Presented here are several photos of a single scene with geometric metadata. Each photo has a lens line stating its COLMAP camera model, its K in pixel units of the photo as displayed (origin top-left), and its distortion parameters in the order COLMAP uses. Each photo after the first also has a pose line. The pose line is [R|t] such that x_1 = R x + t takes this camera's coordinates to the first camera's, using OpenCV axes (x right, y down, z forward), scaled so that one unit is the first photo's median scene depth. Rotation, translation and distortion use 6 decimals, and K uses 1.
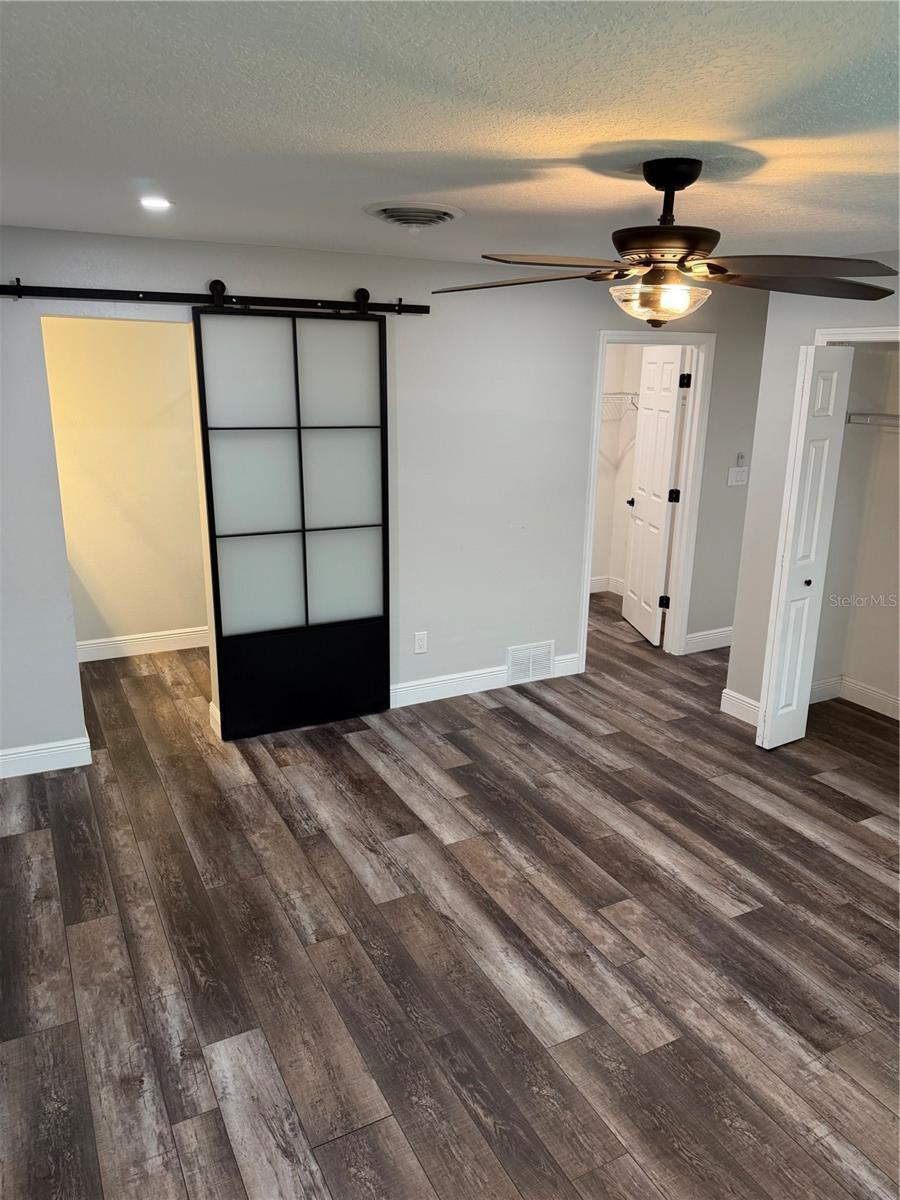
lens RADIAL K [[846.3, 0, 450.0], [0, 846.3, 600.0], [0, 0, 1]] dist [0.070579, -0.100250]
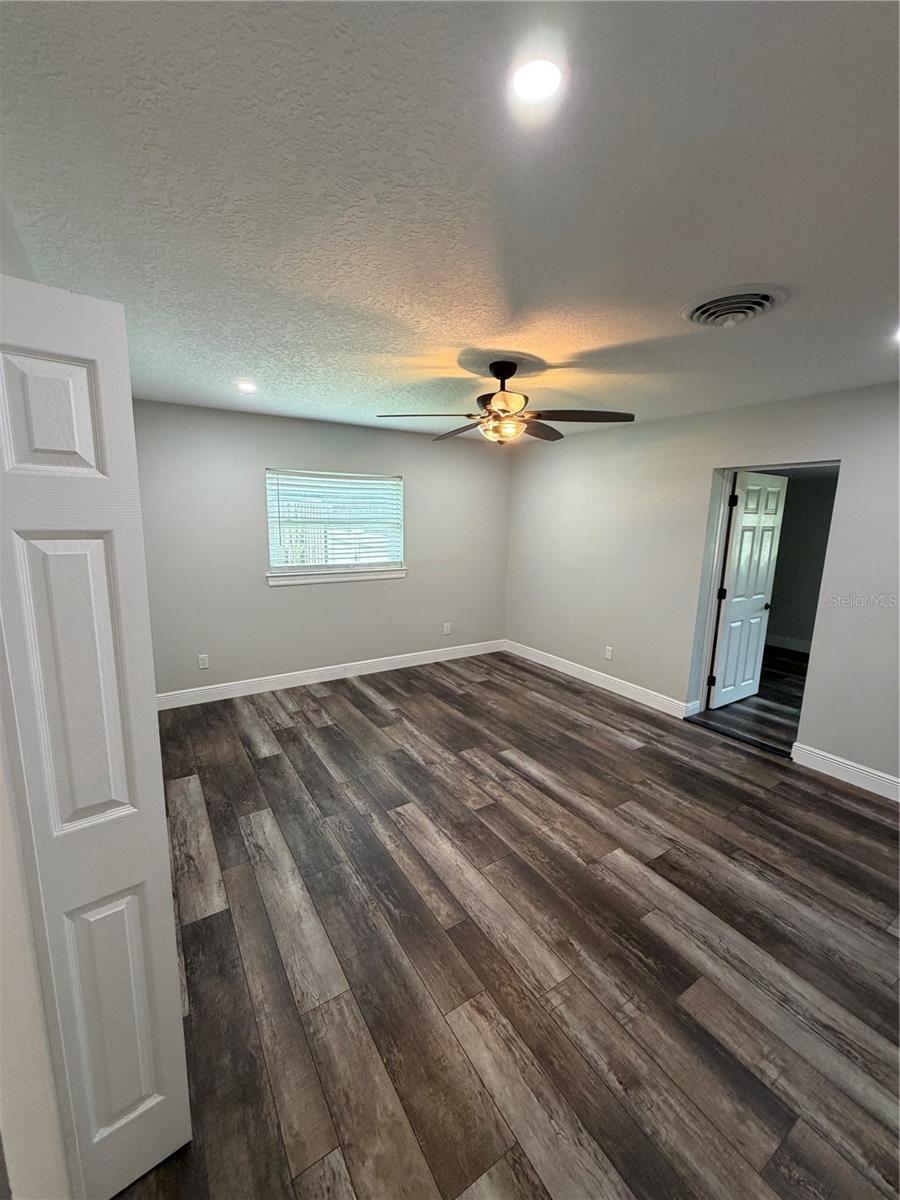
lens RADIAL K [[480.5, 0, 447.1], [0, 480.5, 599.4], [0, 0, 1]] dist [-0.003108, 0.000198]
pose [[-0.995840, -0.020396, -0.088804, 0.323186], [-0.057023, 0.899673, 0.432823, -0.330328], [0.071066, 0.436087, -0.897094, 1.511715]]
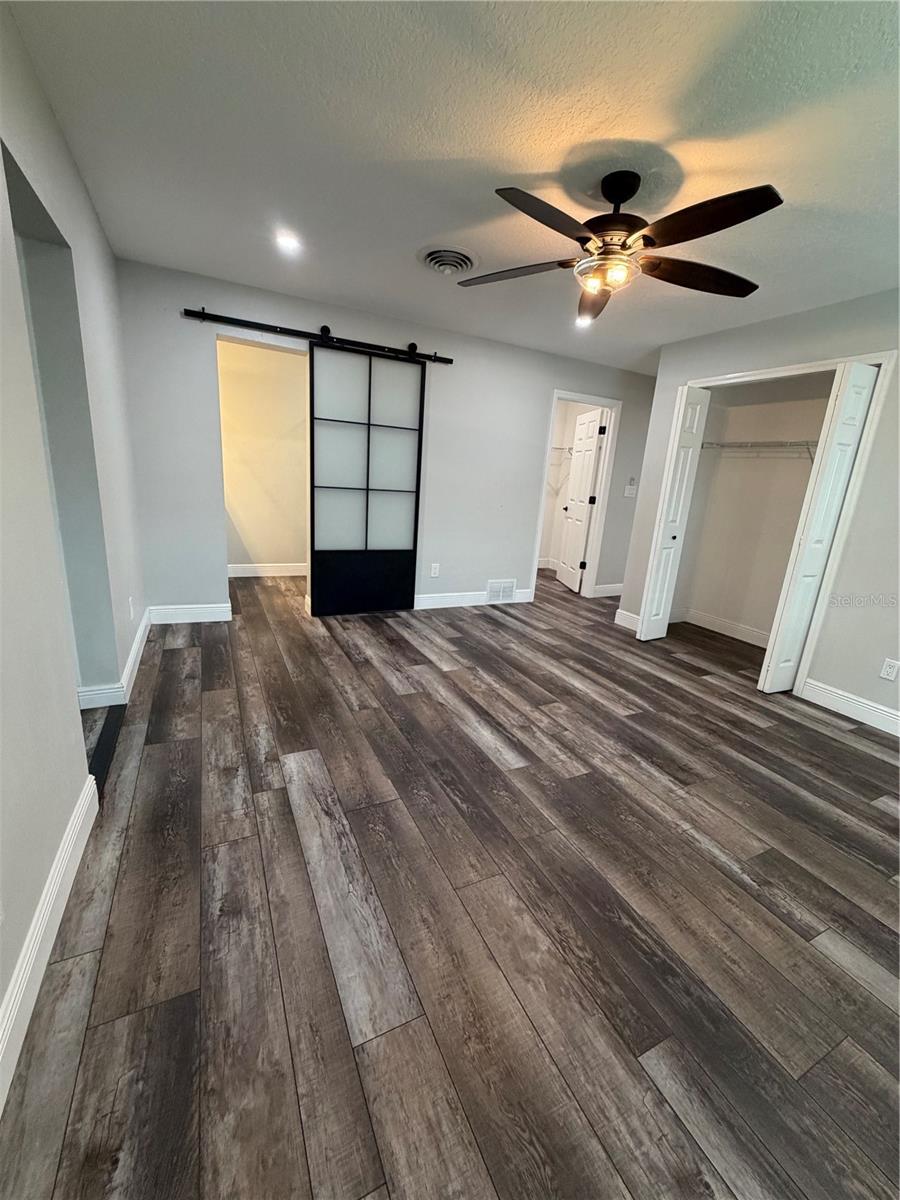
lens RADIAL K [[480.5, 0, 447.1], [0, 480.5, 599.4], [0, 0, 1]] dist [-0.003108, 0.000198]
pose [[0.998187, 0.059238, -0.010676, 0.002470], [-0.059407, 0.998102, -0.016215, 0.175953], [0.009695, 0.016819, 0.999812, 0.101653]]
